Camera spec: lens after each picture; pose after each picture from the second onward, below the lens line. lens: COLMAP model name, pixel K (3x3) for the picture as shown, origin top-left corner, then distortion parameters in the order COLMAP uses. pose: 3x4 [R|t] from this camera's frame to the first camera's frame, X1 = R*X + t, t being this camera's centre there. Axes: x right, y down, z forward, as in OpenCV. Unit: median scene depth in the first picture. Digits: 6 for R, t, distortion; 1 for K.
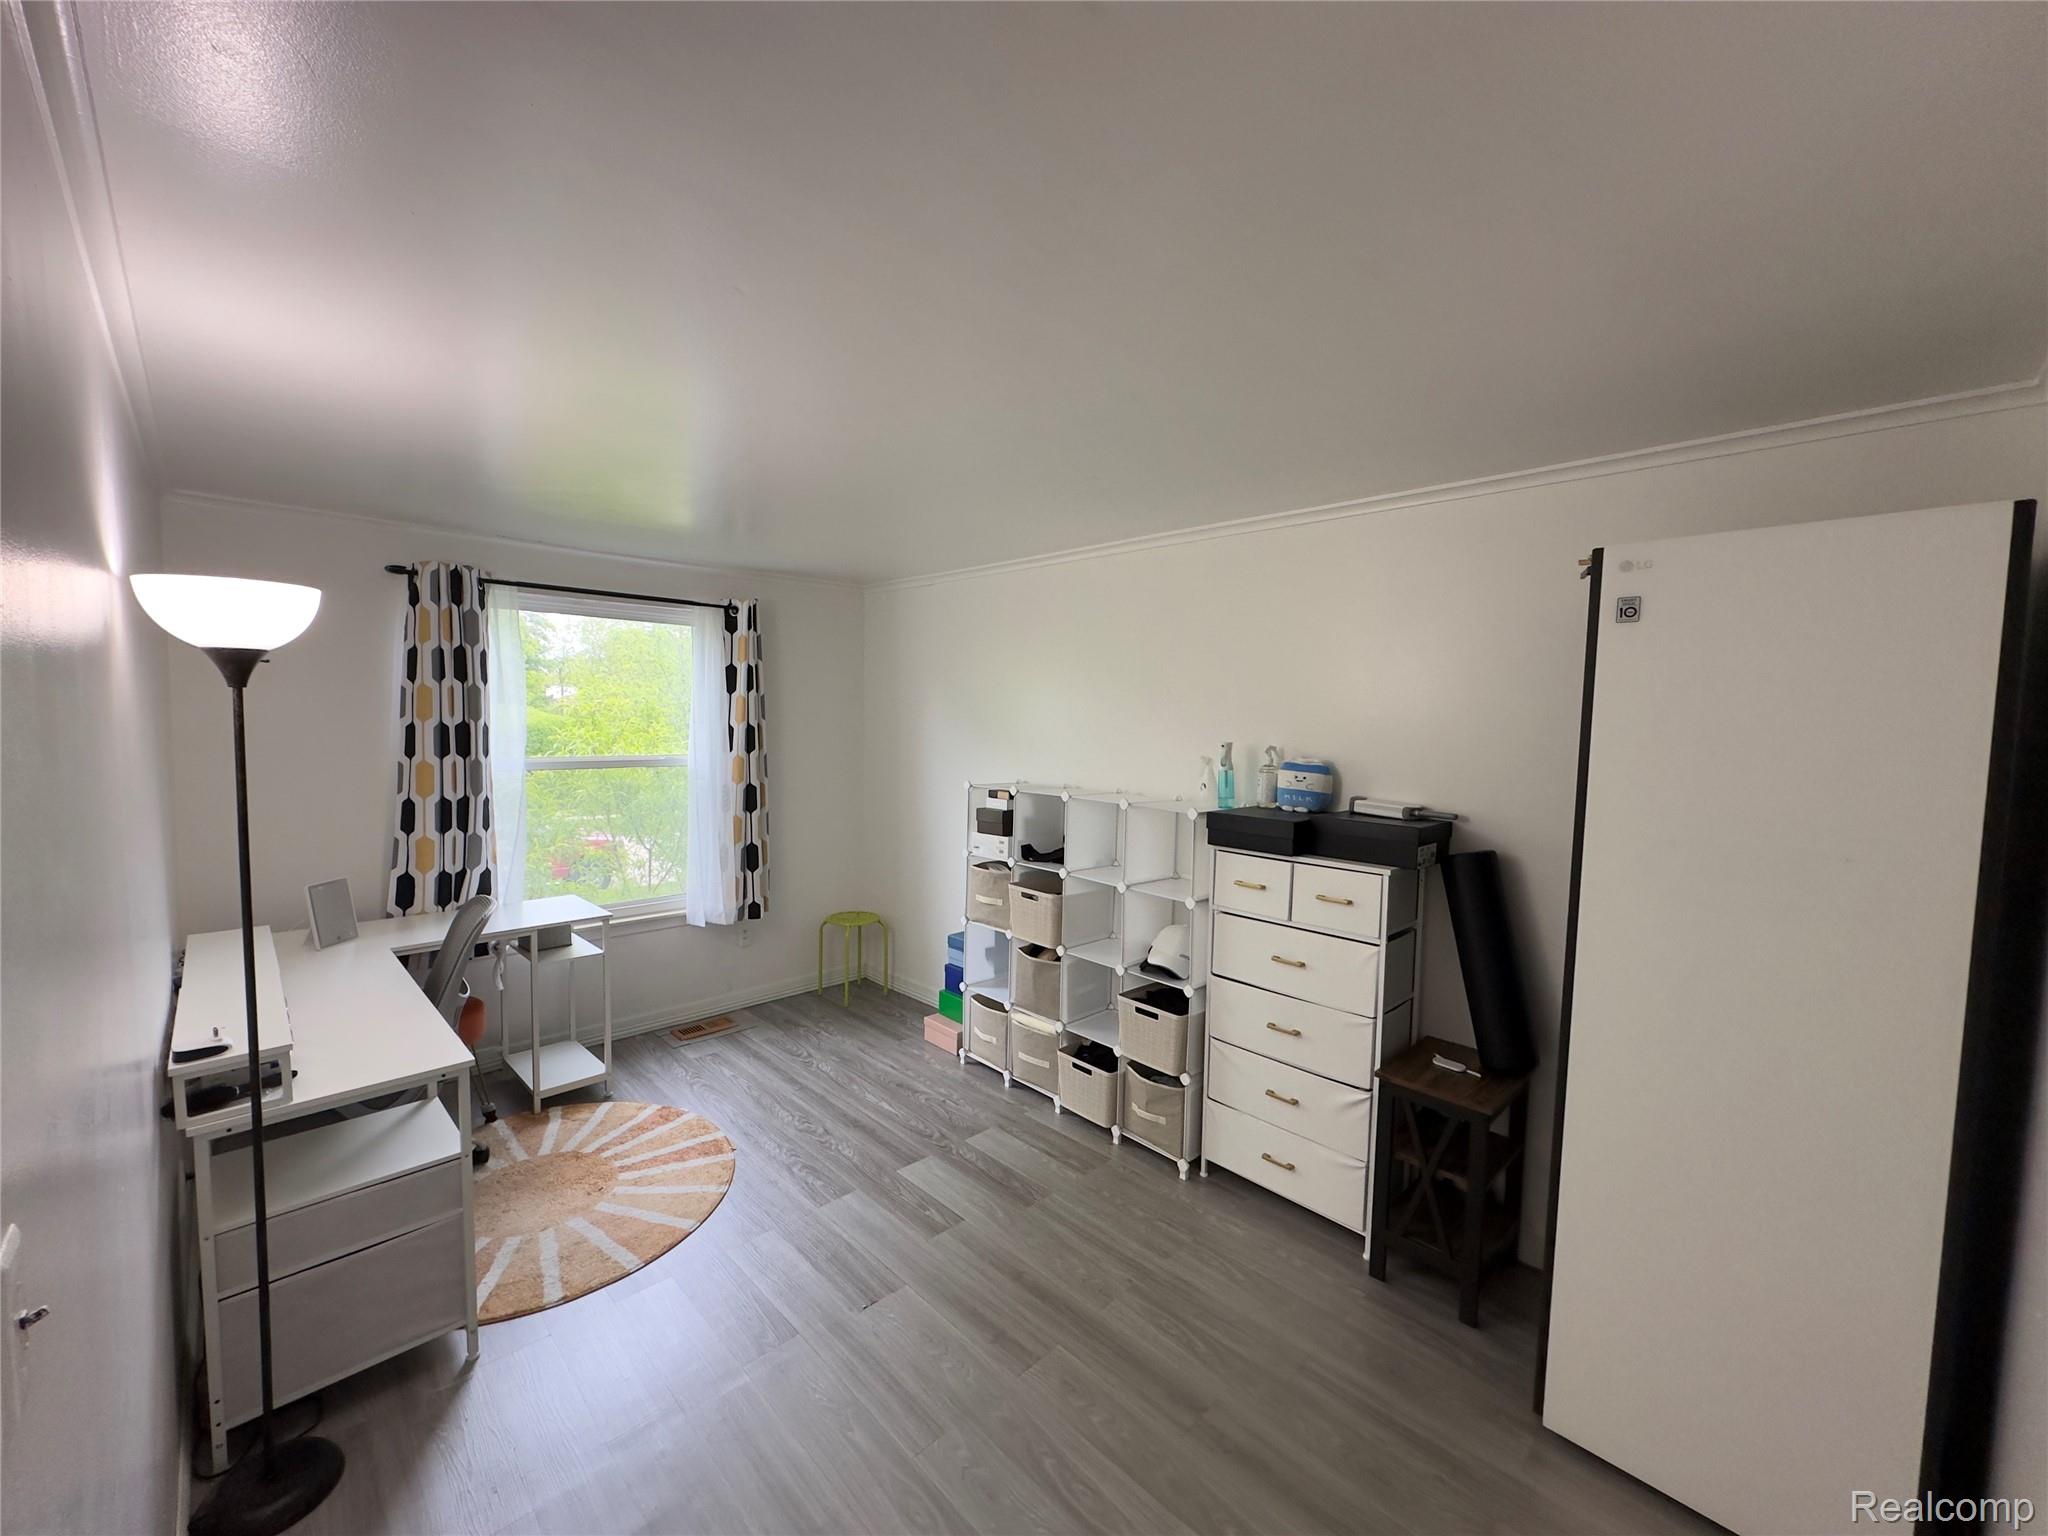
lens RADIAL K [[812.0, 0, 1033.0], [0, 812.0, 775.1], [0, 0, 1]] dist [-0.000923, -0.000448]
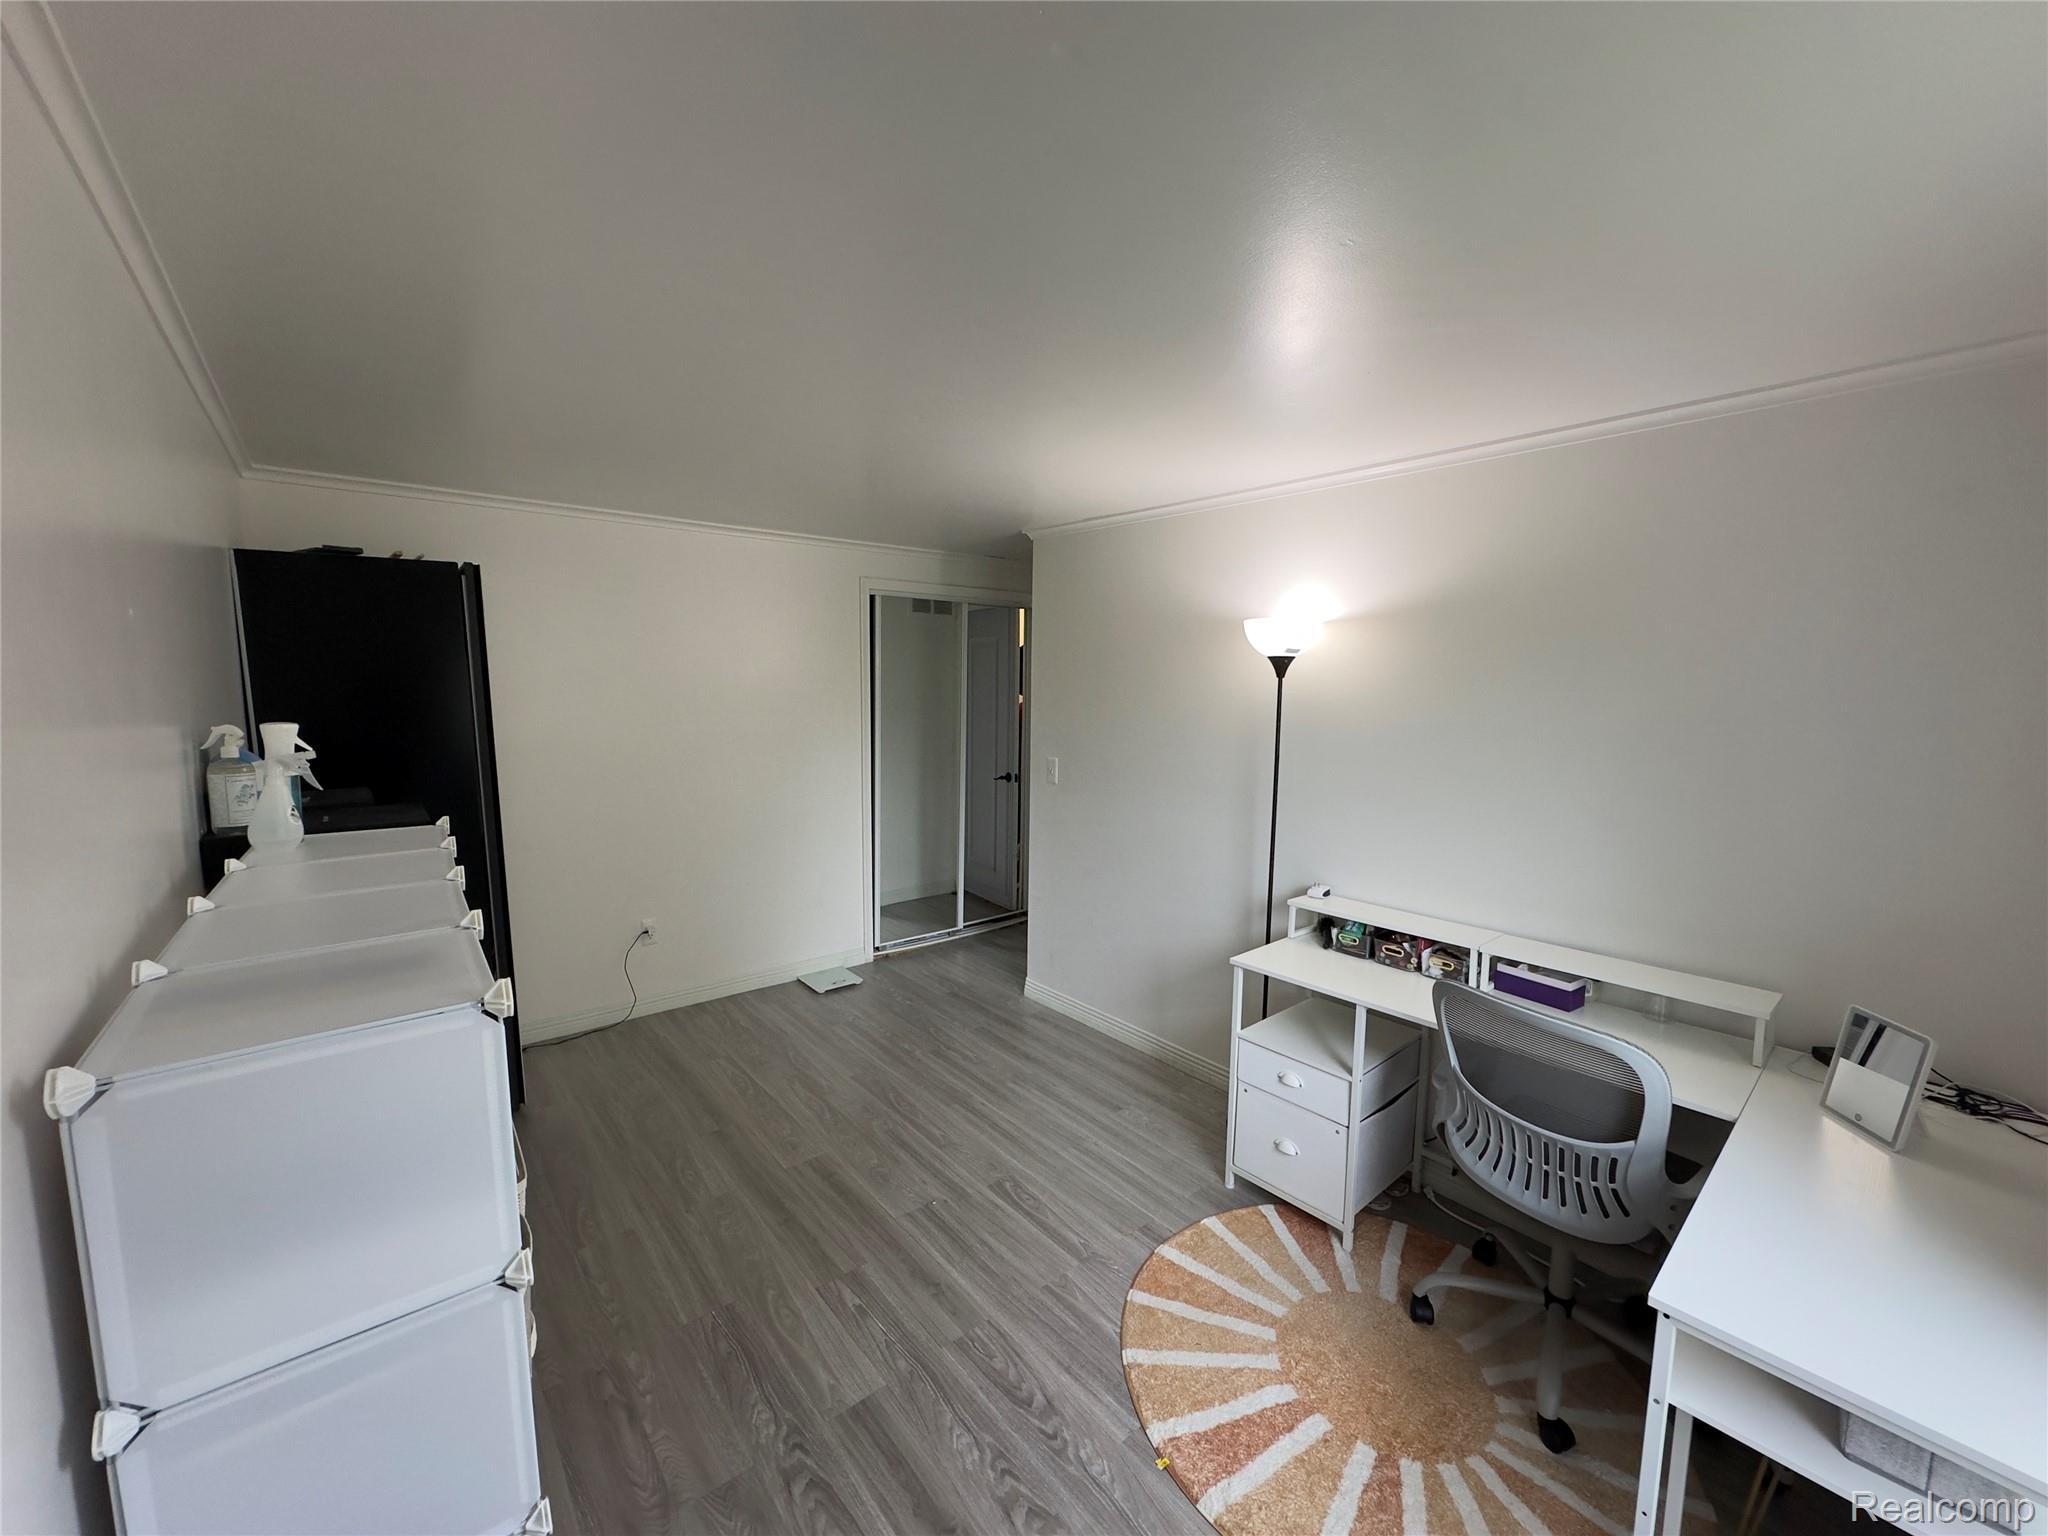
lens RADIAL K [[812.0, 0, 1017.2], [0, 812.0, 774.3], [0, 0, 1]] dist [-0.000923, -0.000448]
pose [[-0.994112, -0.041571, 0.100067, -0.414388], [-0.021622, 0.981011, 0.192741, -0.161843], [-0.106180, 0.189442, -0.976134, 1.994311]]
